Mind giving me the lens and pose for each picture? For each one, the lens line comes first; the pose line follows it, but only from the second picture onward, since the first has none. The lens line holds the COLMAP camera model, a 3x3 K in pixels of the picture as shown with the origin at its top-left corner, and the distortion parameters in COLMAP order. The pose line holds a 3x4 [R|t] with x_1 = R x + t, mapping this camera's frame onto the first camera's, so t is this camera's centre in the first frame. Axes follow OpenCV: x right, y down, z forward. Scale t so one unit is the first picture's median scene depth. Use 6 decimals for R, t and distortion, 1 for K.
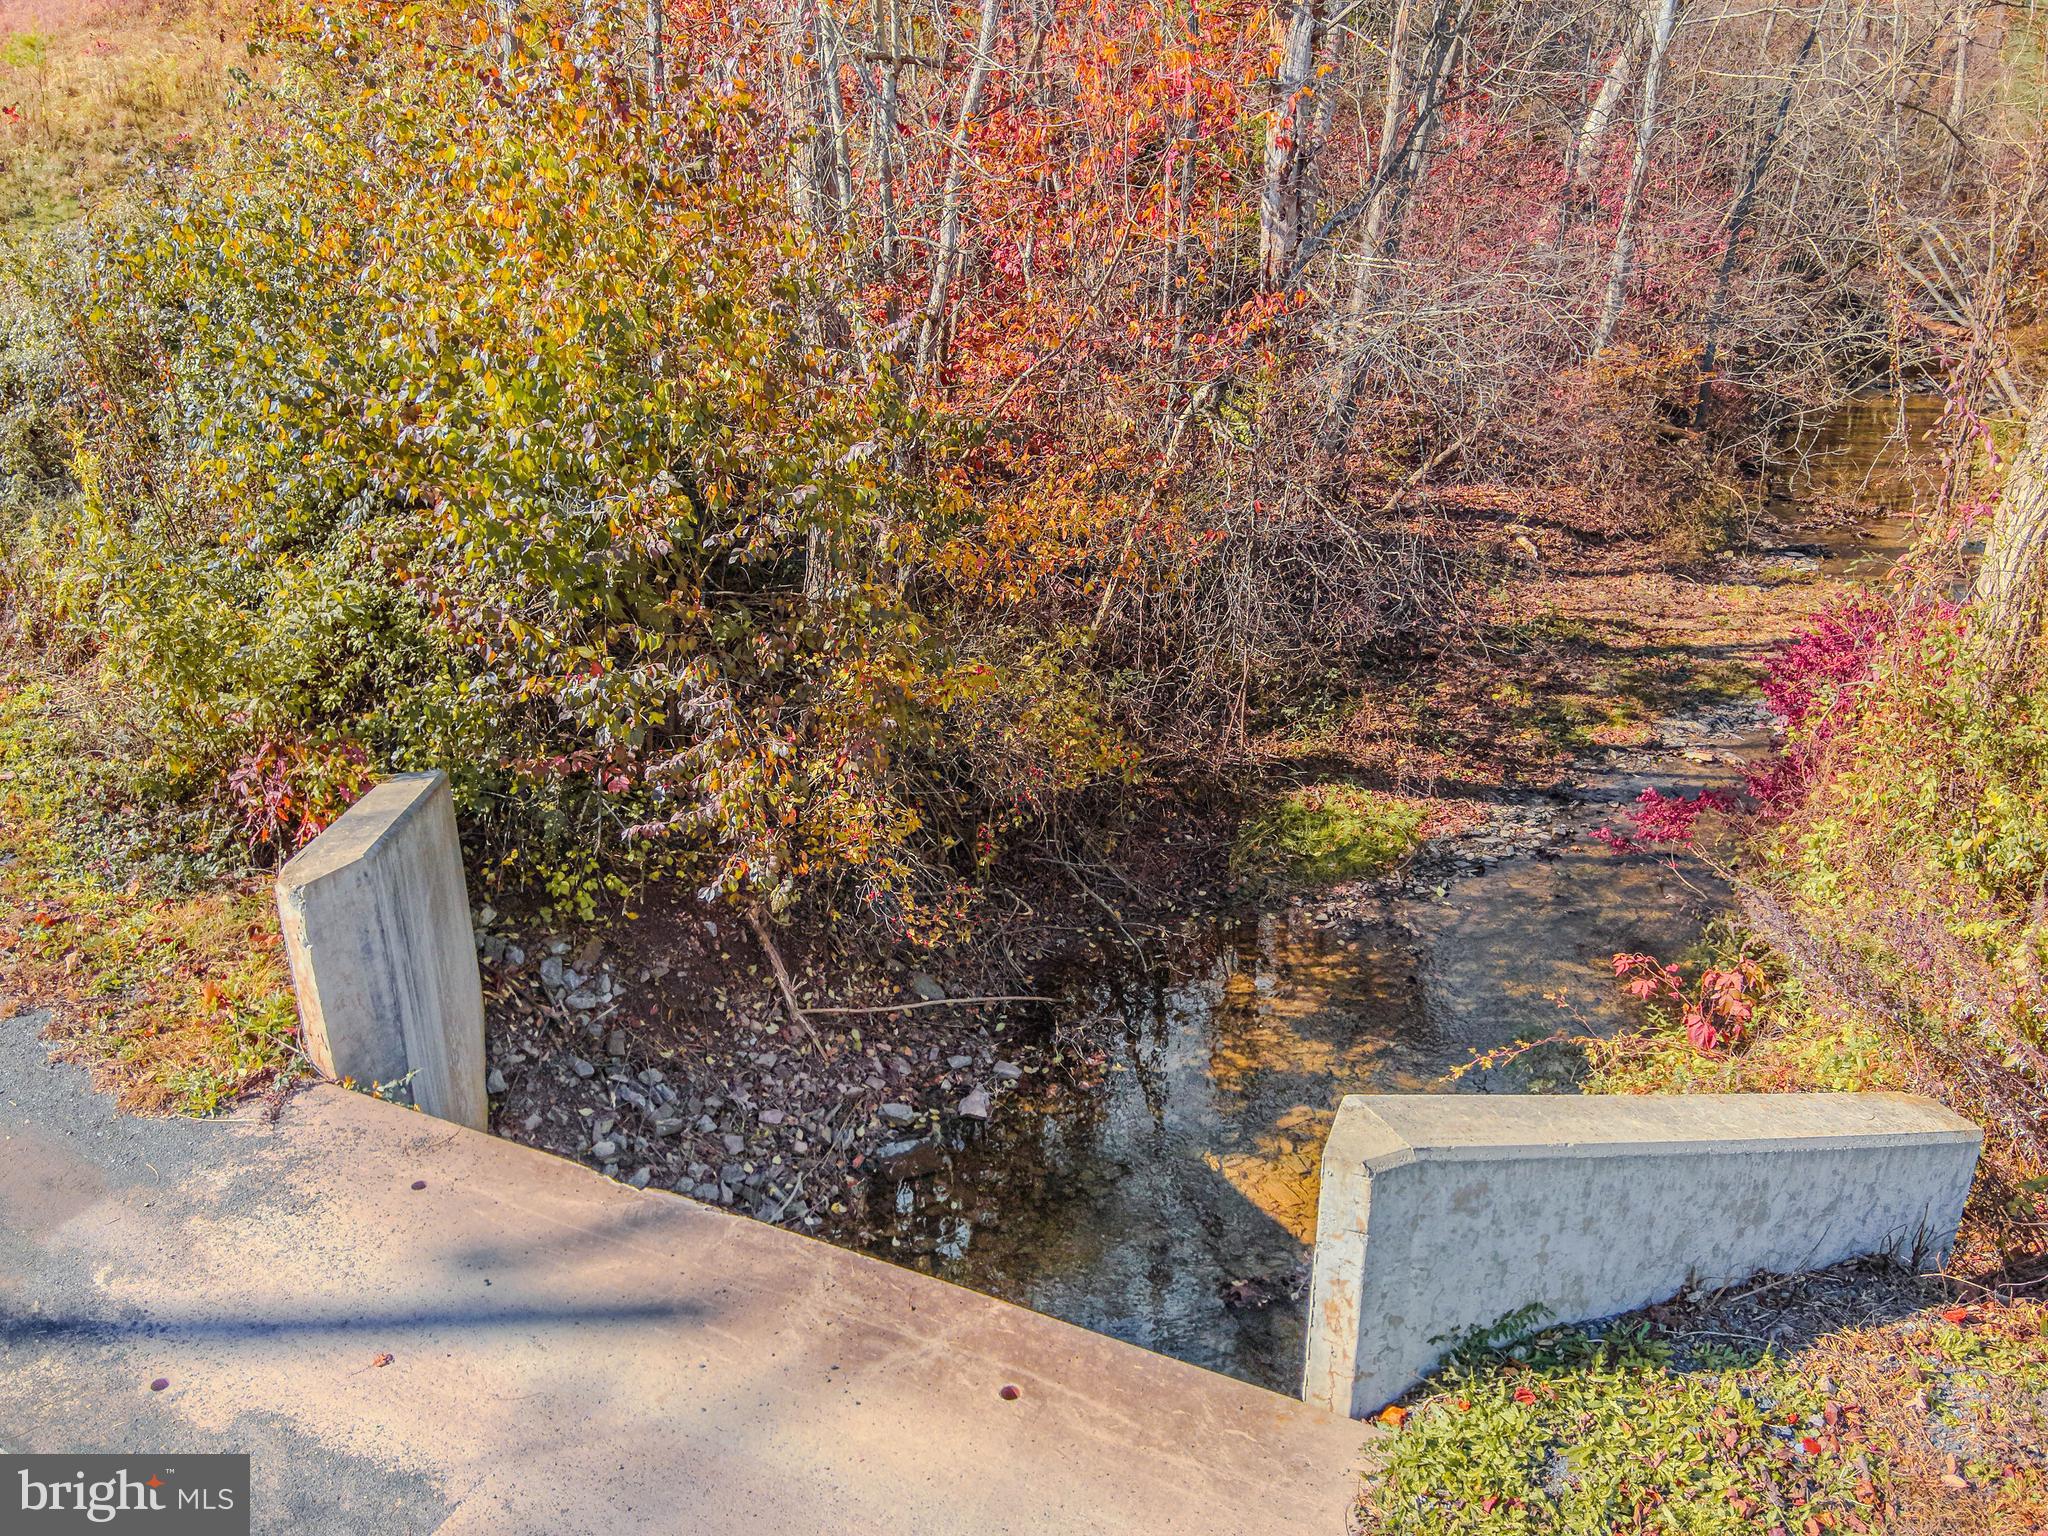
lens RADIAL K [[1469.6, 0, 1026.2], [0, 1469.6, 750.2], [0, 0, 1]] dist [0.198040, -0.373873]
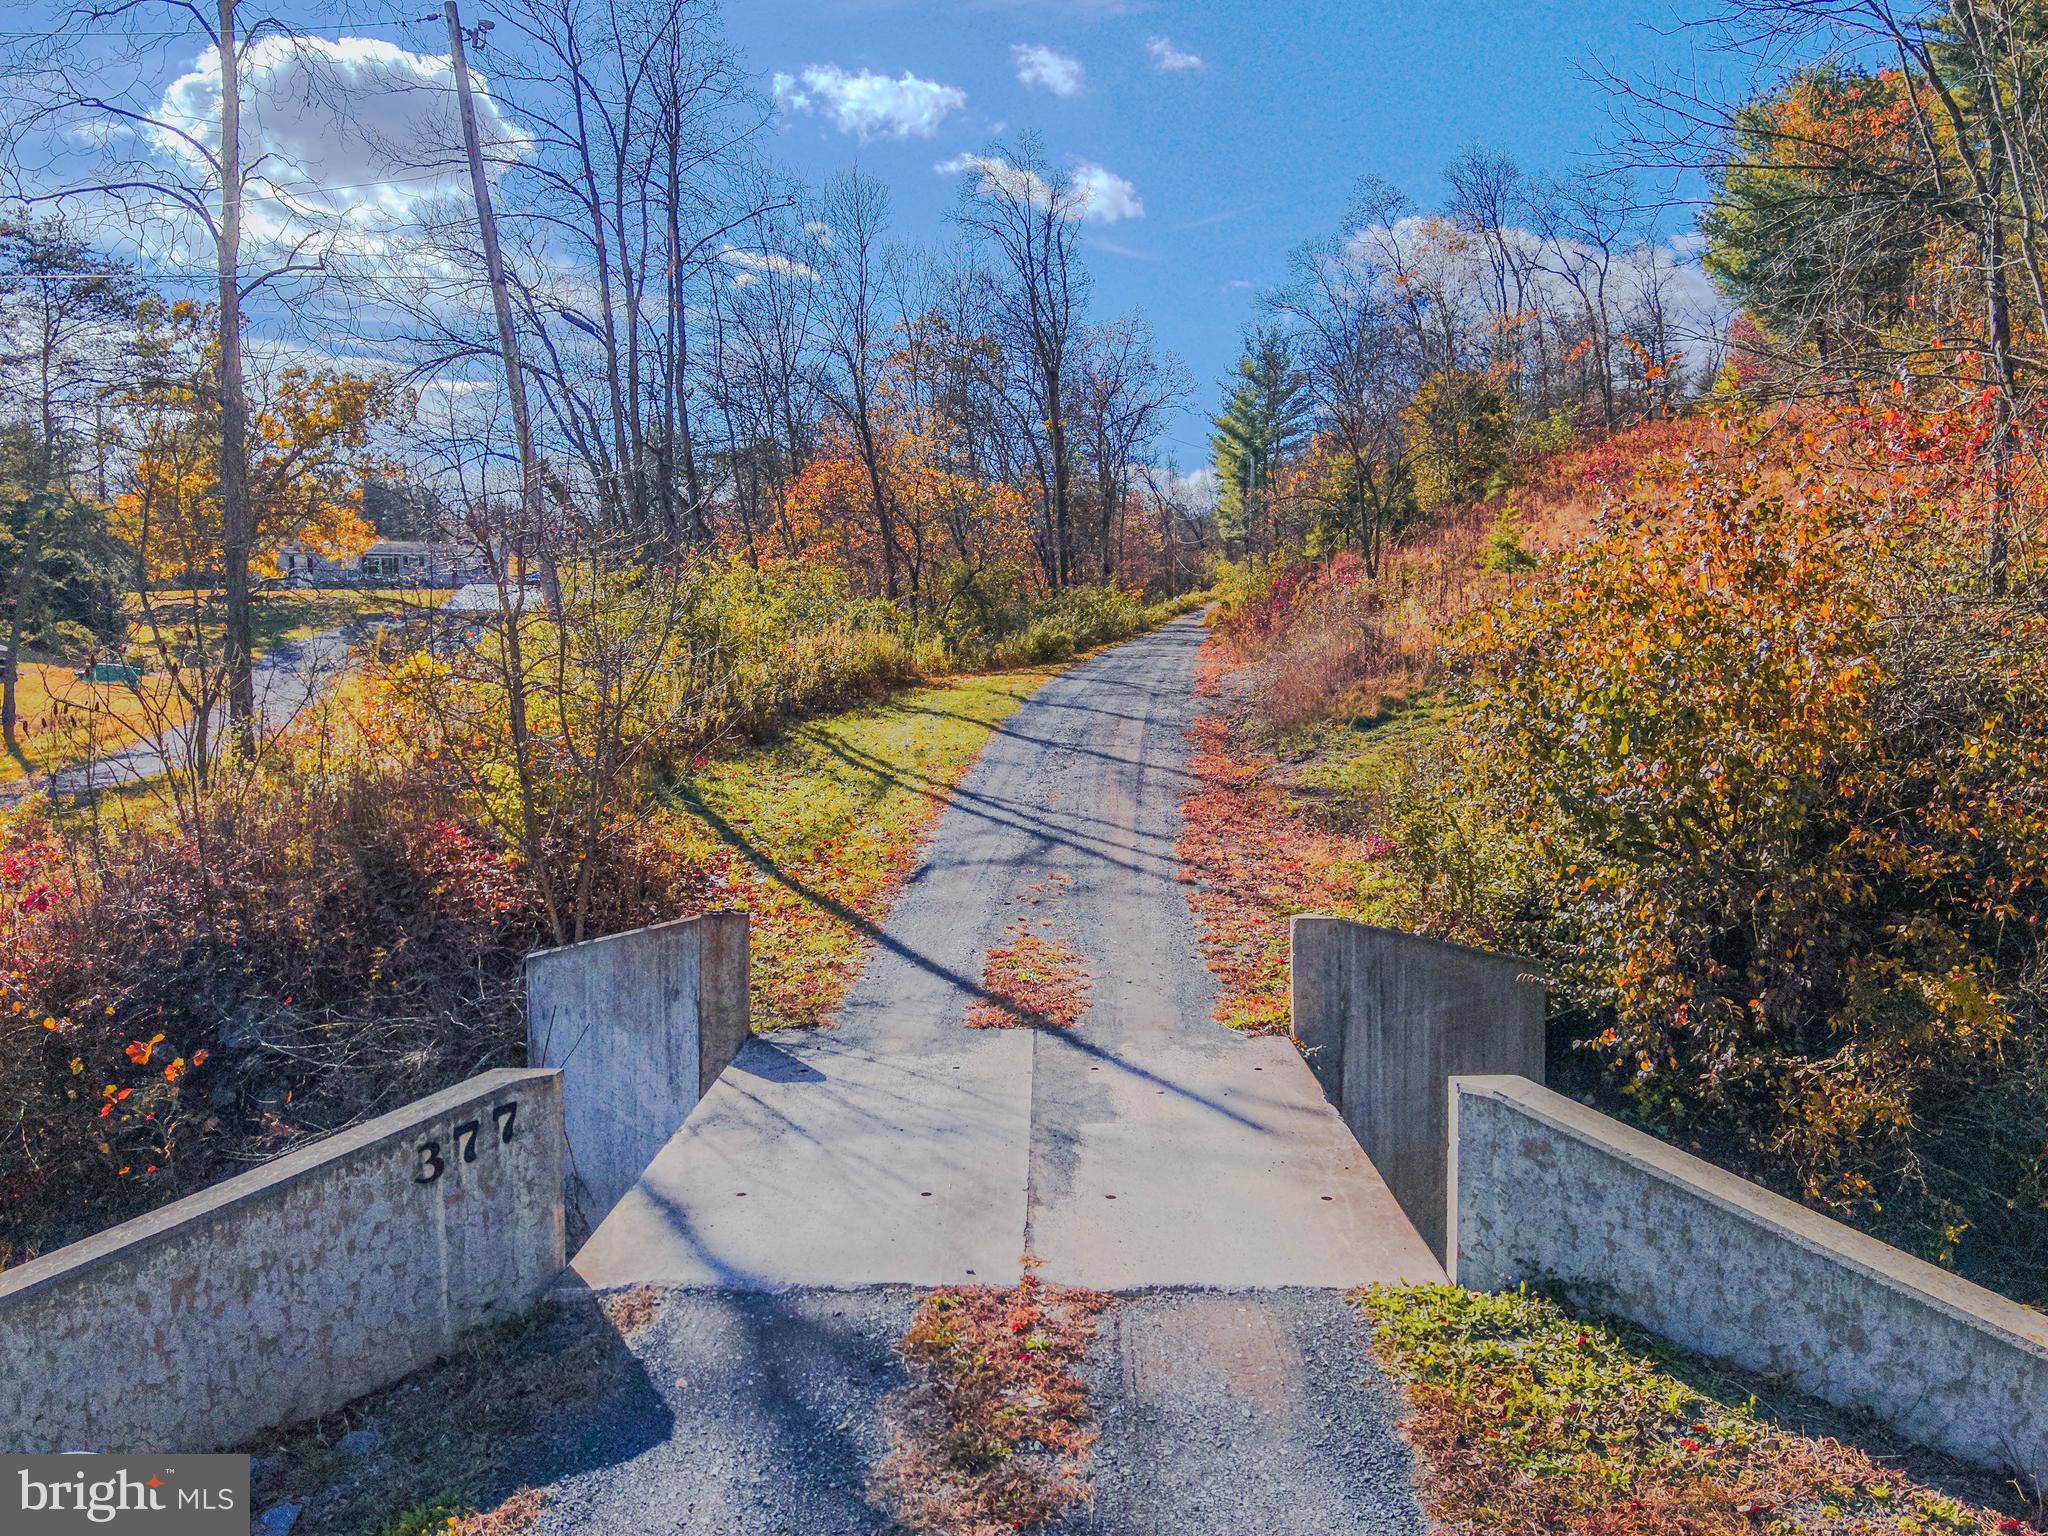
lens RADIAL K [[1476.2, 0, 1024.0], [0, 1476.2, 768.0], [0, 0, 1]] dist [0.121362, -0.223480]
pose [[0.407070, 0.062529, -0.911254, 0.986878], [-0.325962, 0.941908, -0.080979, 0.165129], [0.853254, 0.329998, 0.403805, -0.082156]]
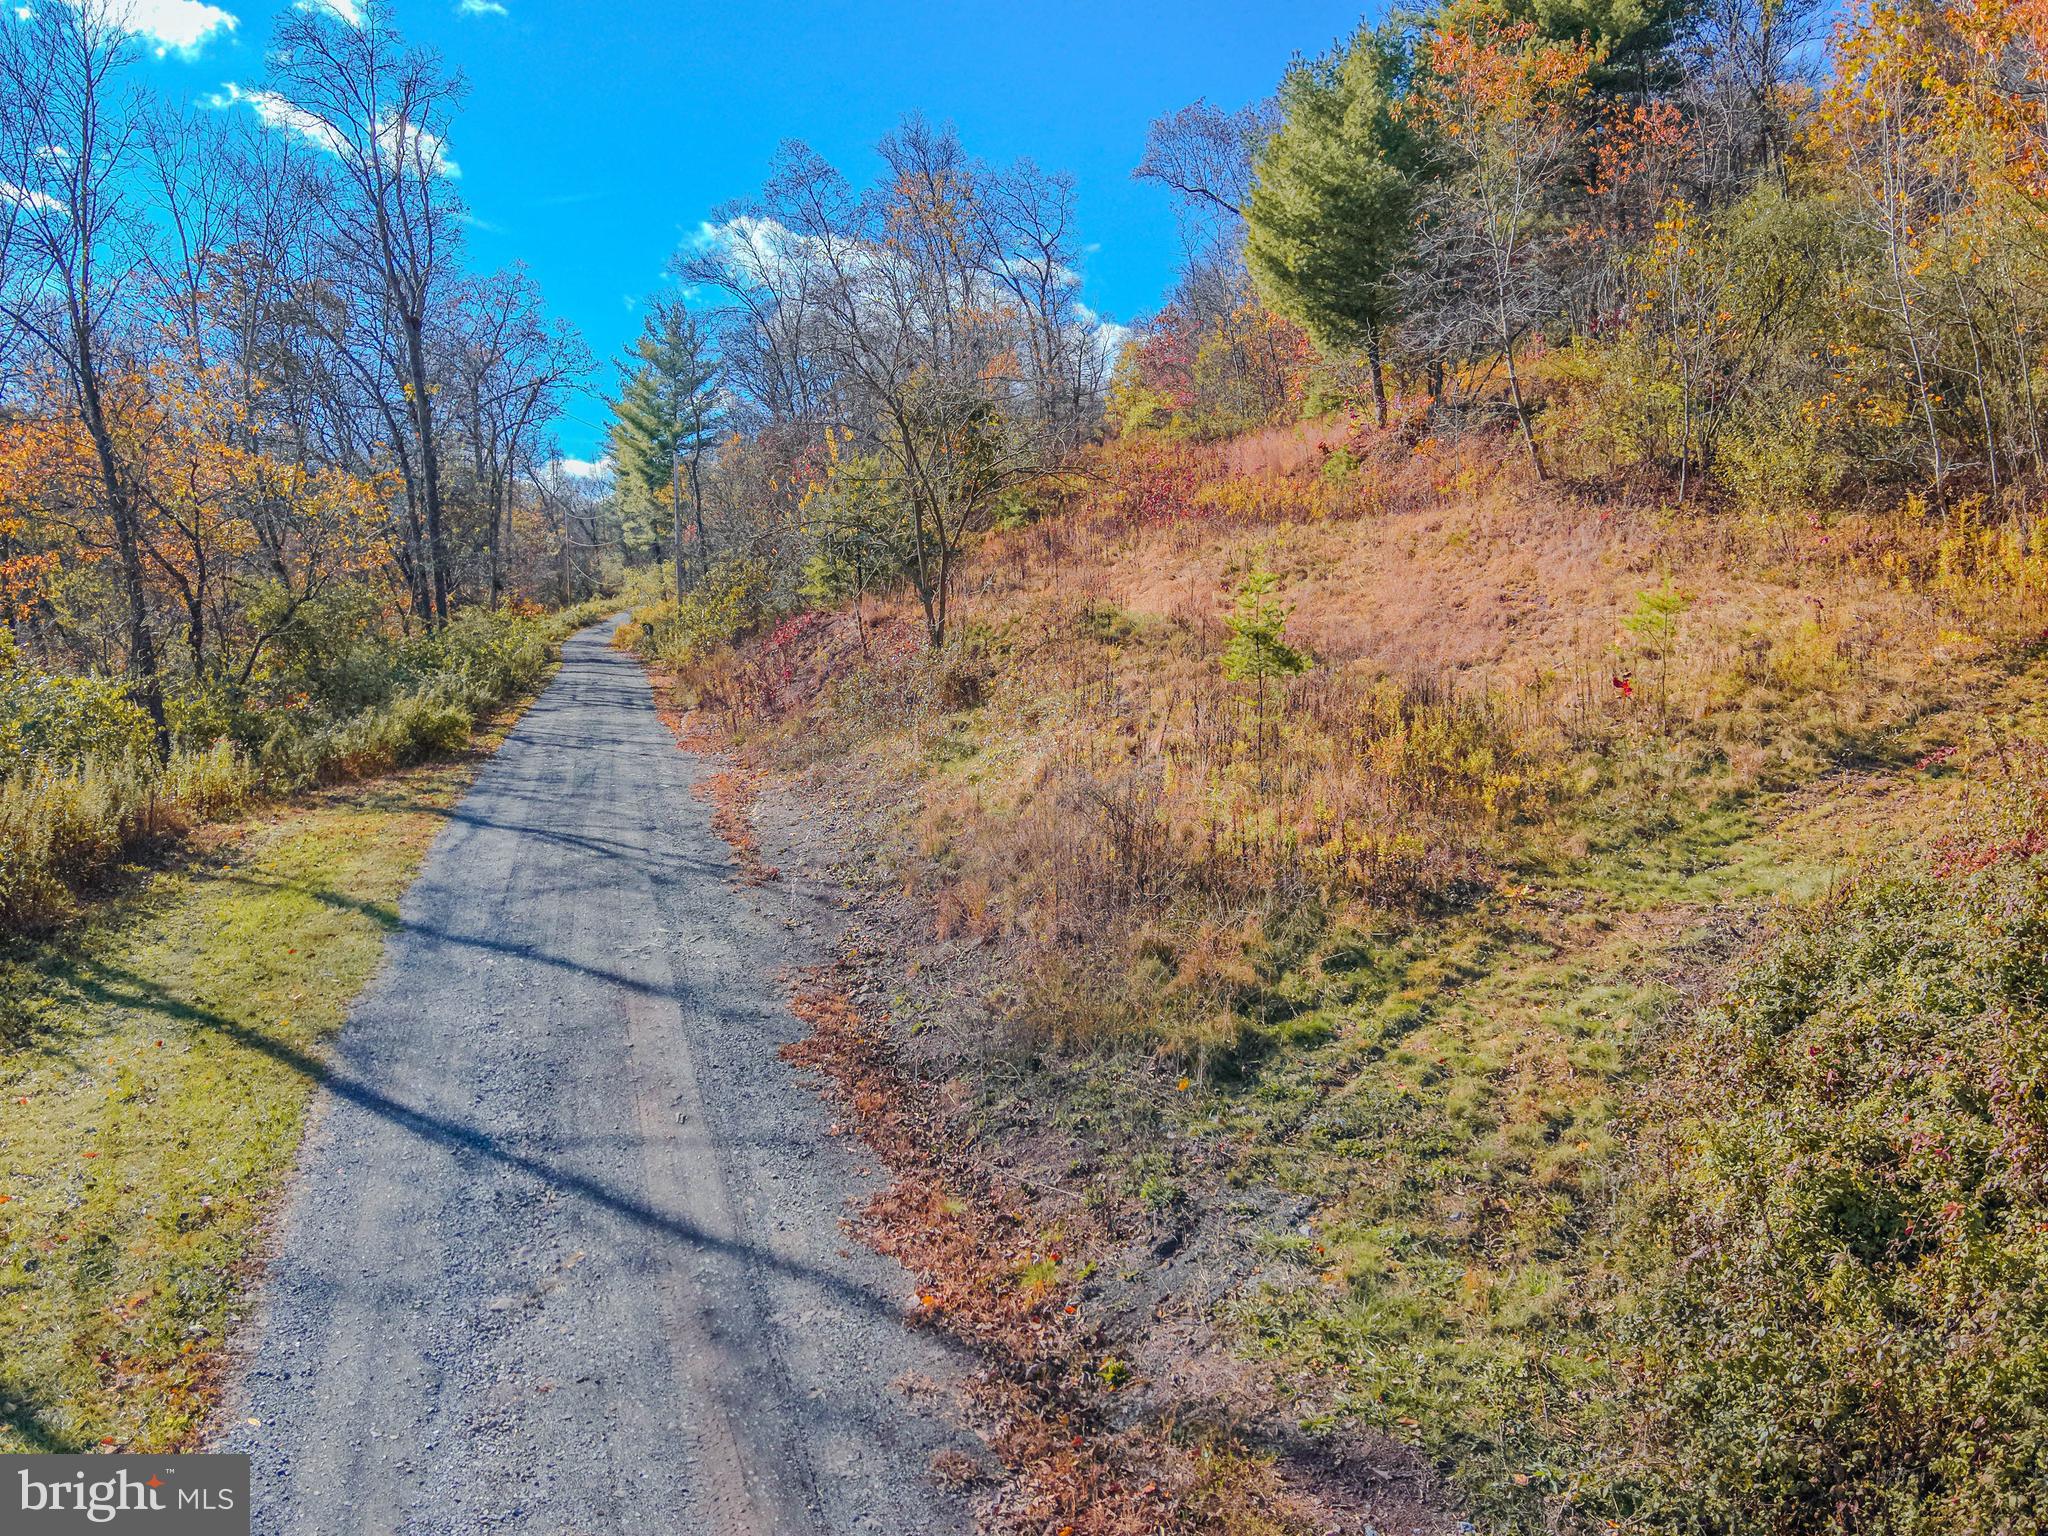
lens RADIAL K [[1469.6, 0, 1026.2], [0, 1469.6, 750.2], [0, 0, 1]] dist [0.198040, -0.373873]
pose [[0.734615, 0.037982, -0.677420, -1.318655], [-0.240160, 0.948348, -0.207264, -0.526541], [0.634558, 0.314949, 0.705793, 0.736010]]
